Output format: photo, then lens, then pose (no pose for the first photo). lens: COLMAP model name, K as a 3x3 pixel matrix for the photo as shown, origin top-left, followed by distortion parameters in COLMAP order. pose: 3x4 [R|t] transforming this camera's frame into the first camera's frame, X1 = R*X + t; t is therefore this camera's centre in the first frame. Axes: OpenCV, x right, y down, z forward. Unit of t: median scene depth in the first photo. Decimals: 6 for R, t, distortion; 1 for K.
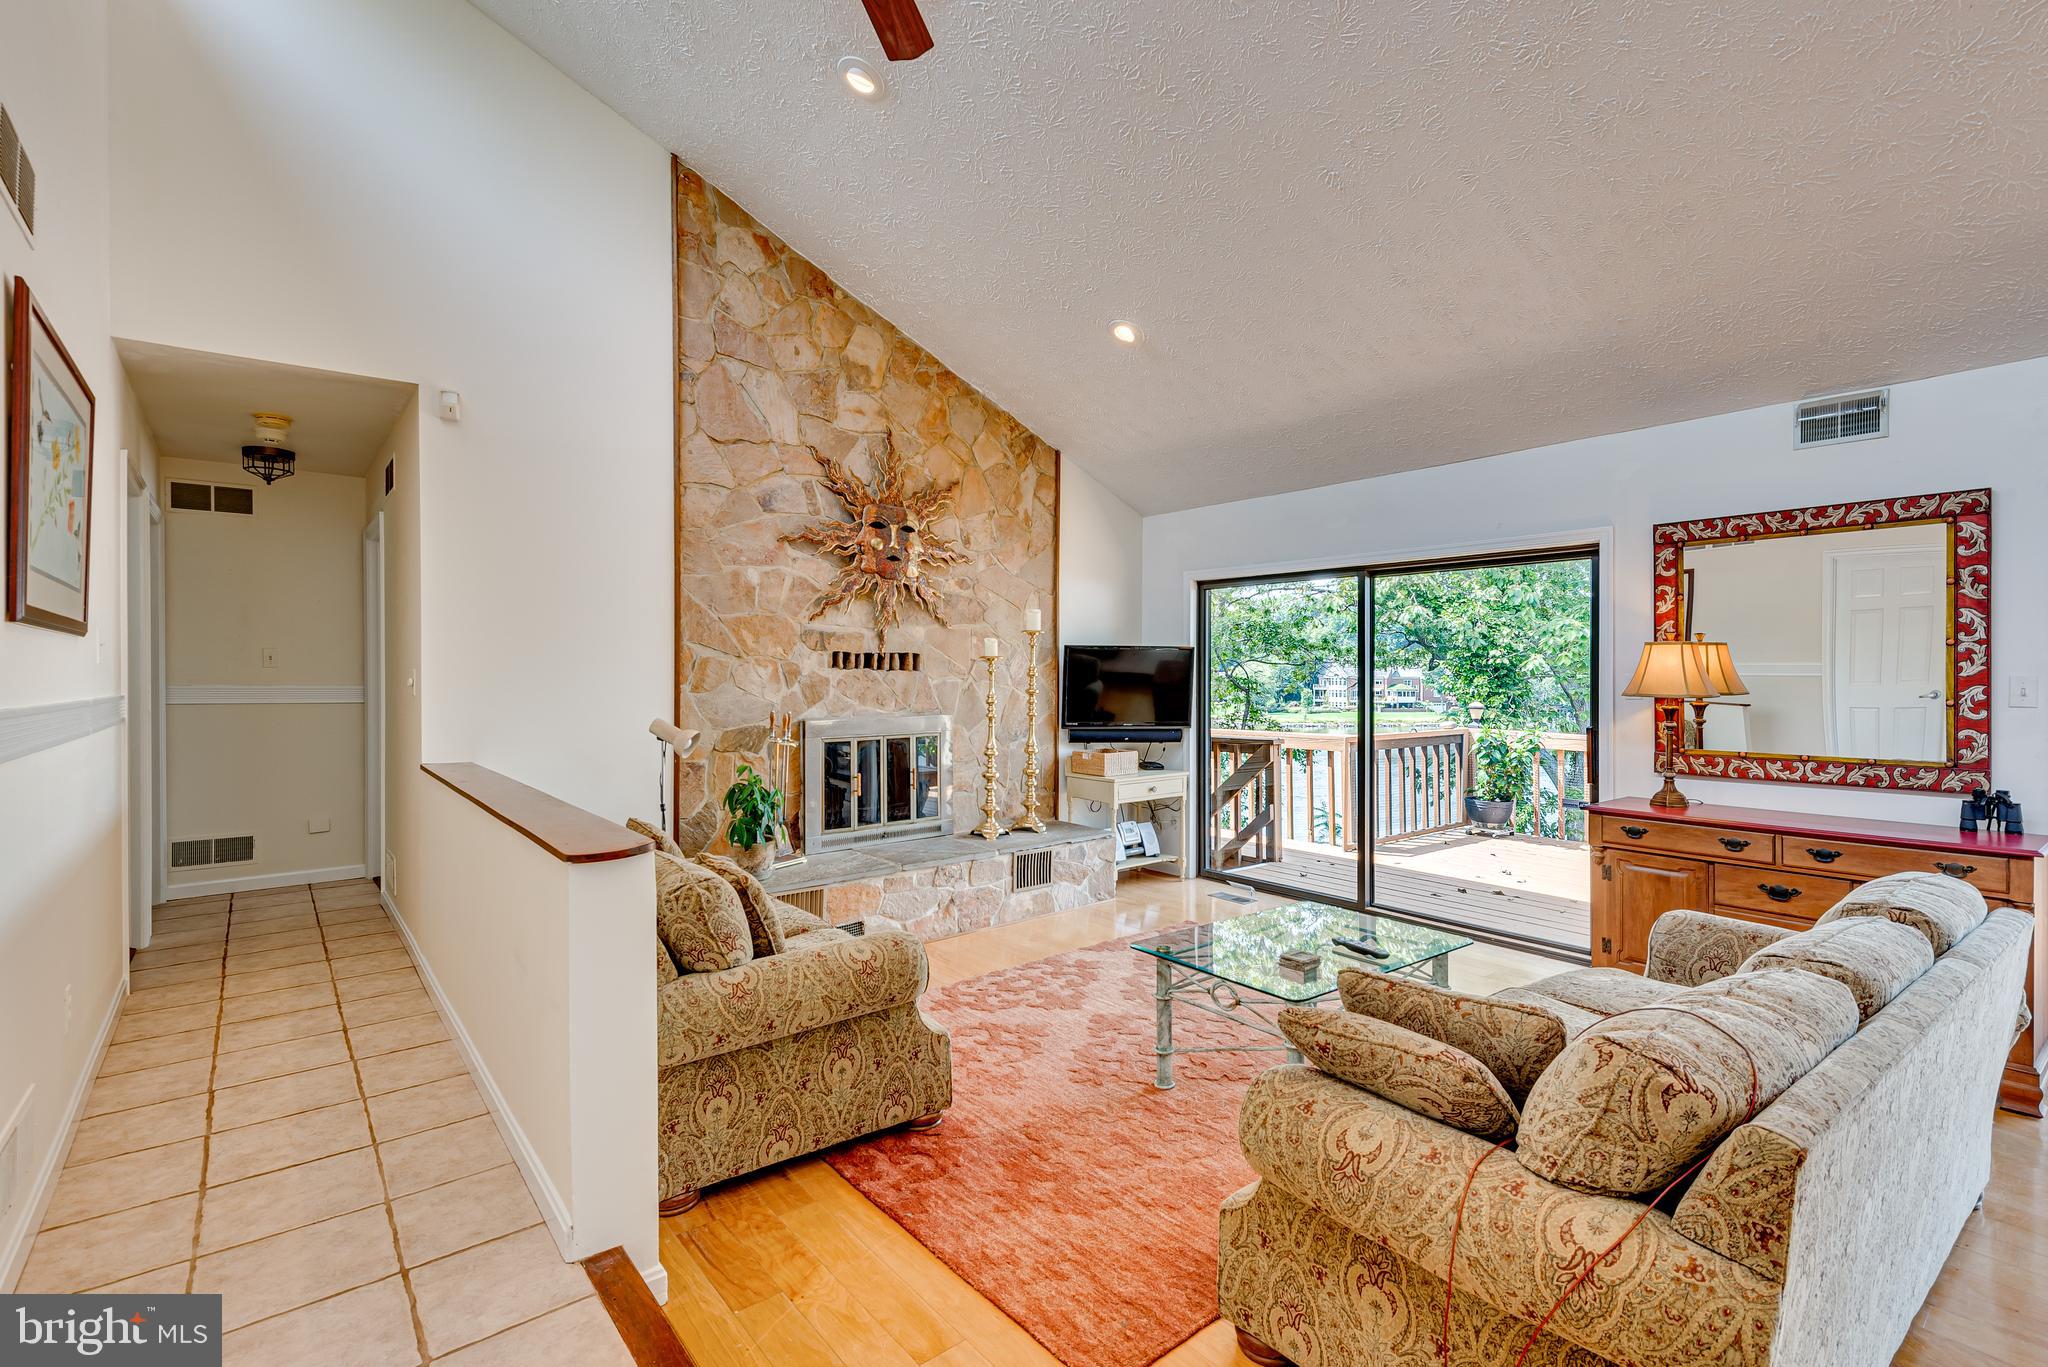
lens RADIAL K [[930.8, 0, 1030.5], [0, 930.8, 679.8], [0, 0, 1]] dist [0.026234, -0.010923]
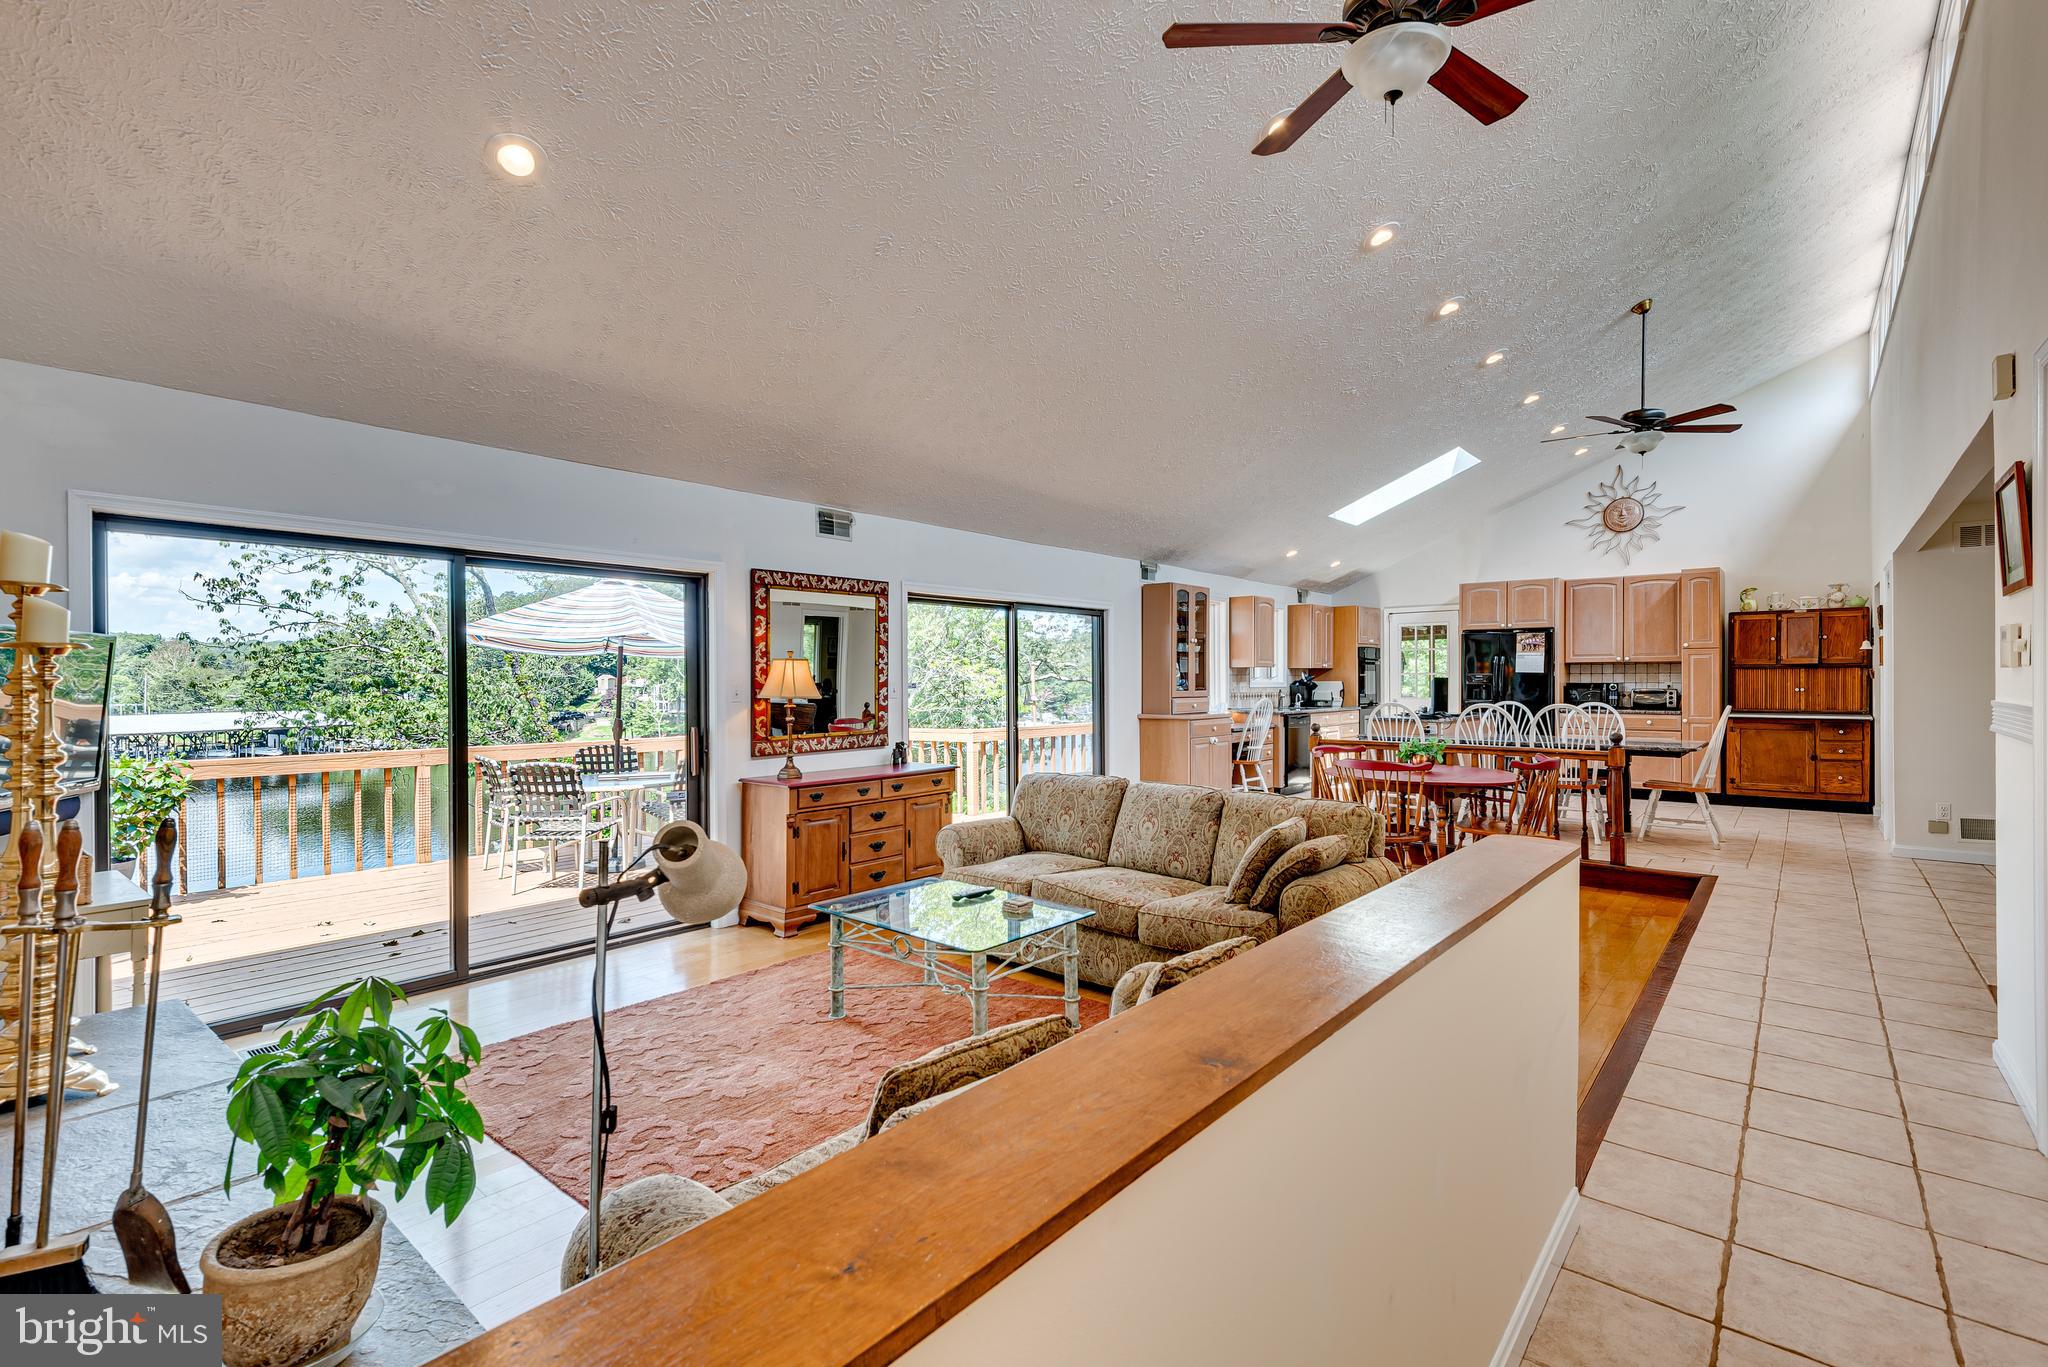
lens RADIAL K [[930.8, 0, 1027.9], [0, 930.8, 678.7], [0, 0, 1]] dist [0.026234, -0.010923]
pose [[-0.188776, 0.001198, 0.982019, -0.805854], [0.012429, 0.999922, 0.001170, -0.008826], [-0.981942, 0.012426, -0.188776, 1.020171]]
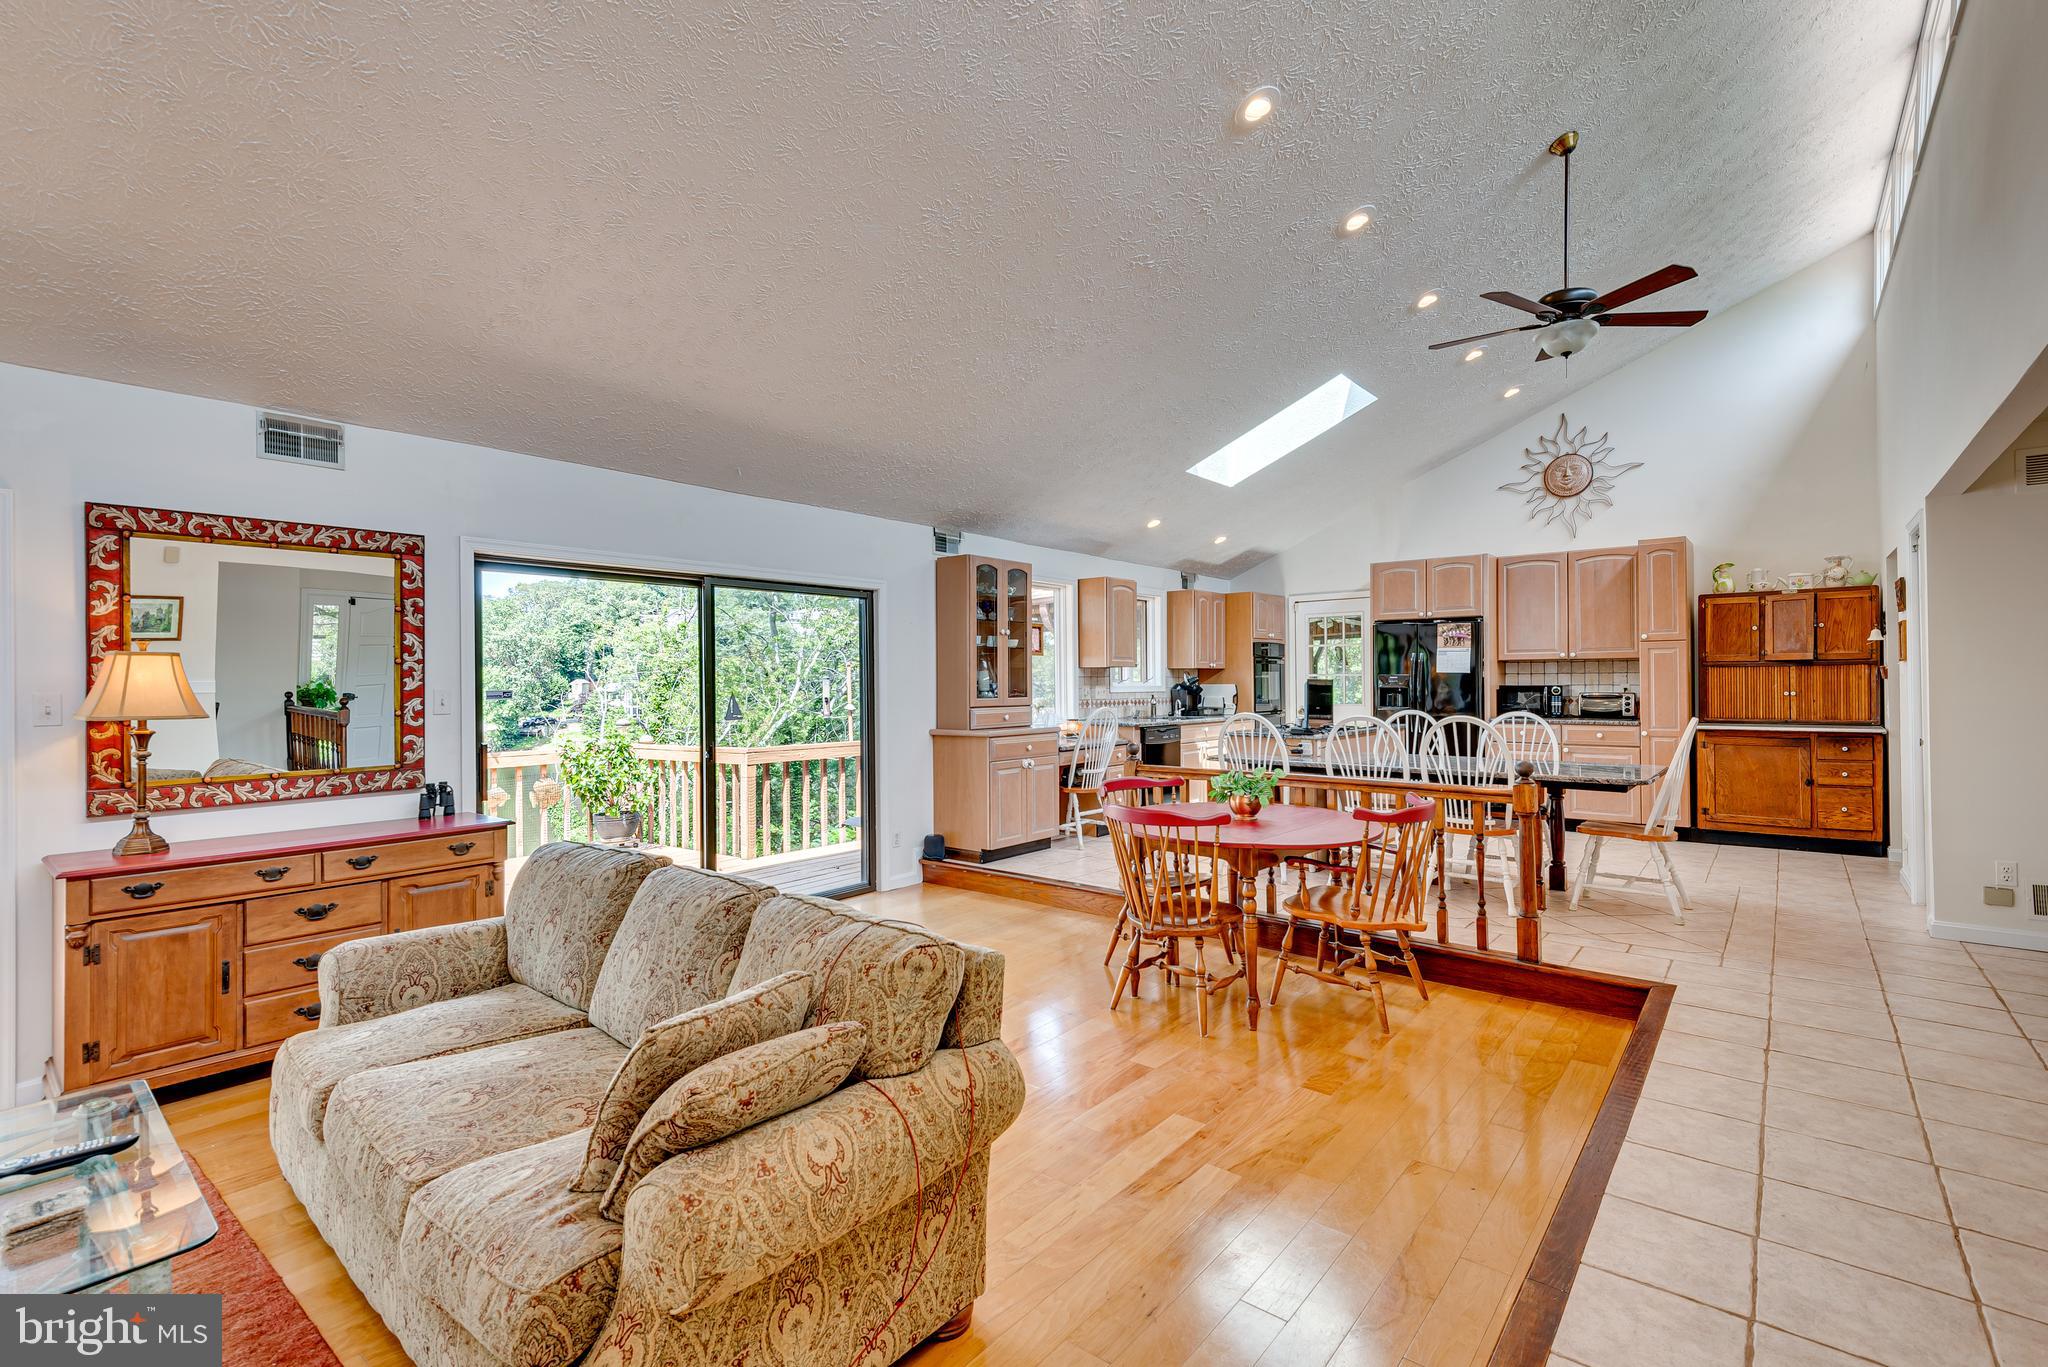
lens RADIAL K [[930.8, 0, 1030.2], [0, 930.8, 671.9], [0, 0, 1]] dist [0.026234, -0.010923]
pose [[-0.202799, 0.012172, 0.979145, -0.314430], [0.016154, 0.999828, -0.009084, -0.003290], [-0.979087, 0.013975, -0.202960, 0.455445]]
